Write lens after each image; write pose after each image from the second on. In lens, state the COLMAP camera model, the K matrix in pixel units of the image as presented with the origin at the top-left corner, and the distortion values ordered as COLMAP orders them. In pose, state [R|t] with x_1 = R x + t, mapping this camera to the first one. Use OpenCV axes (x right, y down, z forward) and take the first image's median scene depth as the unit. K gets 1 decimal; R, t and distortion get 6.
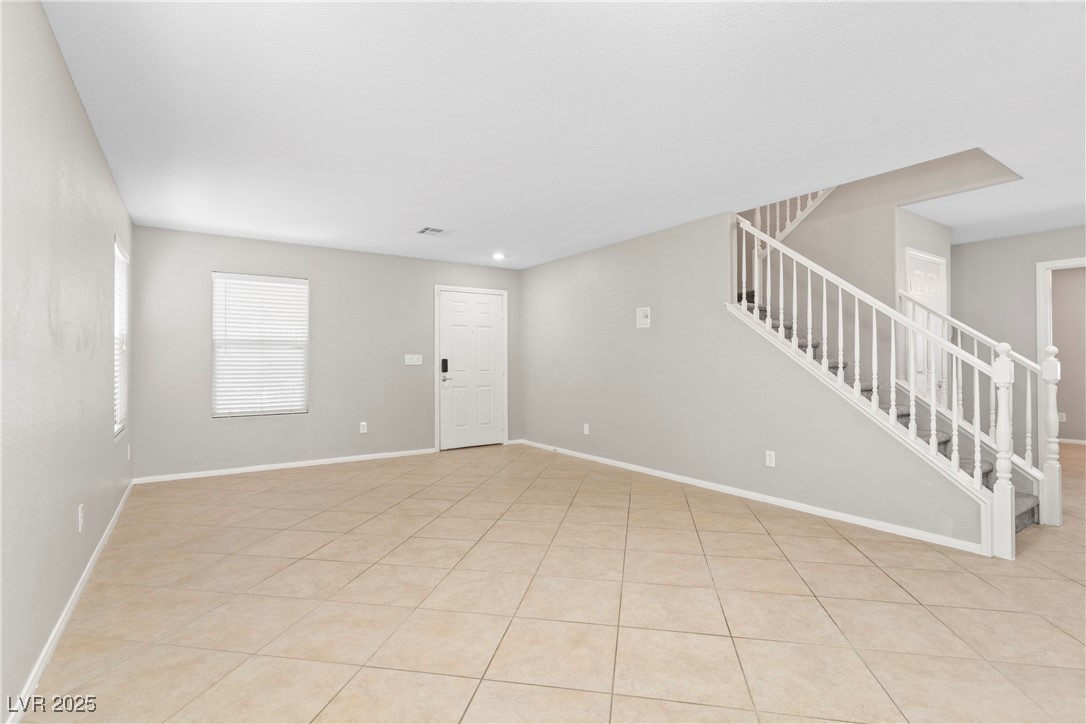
lens RADIAL K [[519.7, 0, 547.2], [0, 519.7, 361.5], [0, 0, 1]] dist [0.001793, 0.000216]
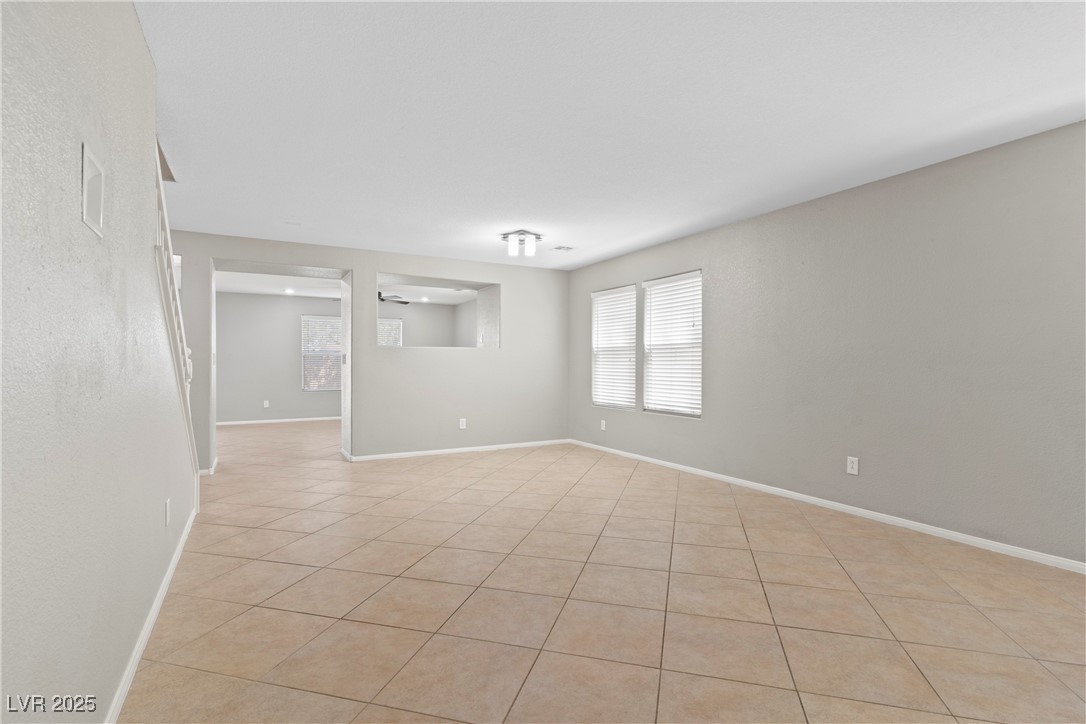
lens RADIAL K [[519.7, 0, 543.5], [0, 519.7, 359.7], [0, 0, 1]] dist [0.001793, 0.000216]
pose [[-0.995644, 0.002488, 0.093201, -0.127163], [0.001446, 0.999936, -0.011256, 0.009171], [-0.093223, -0.011072, -0.995584, 2.197409]]
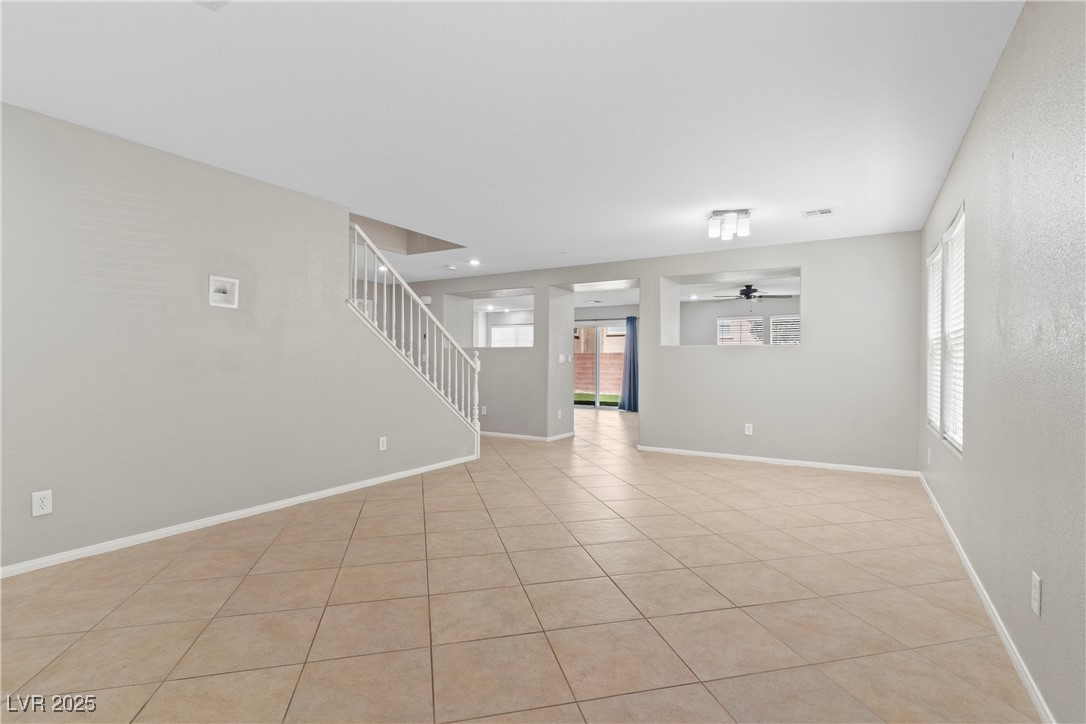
lens RADIAL K [[519.7, 0, 543.9], [0, 519.7, 361.9], [0, 0, 1]] dist [0.001793, 0.000216]
pose [[-0.409774, -0.000504, 0.912187, -1.061270], [-0.007064, 0.999972, -0.002621, 0.007300], [-0.912160, -0.007518, -0.409766, 1.577218]]
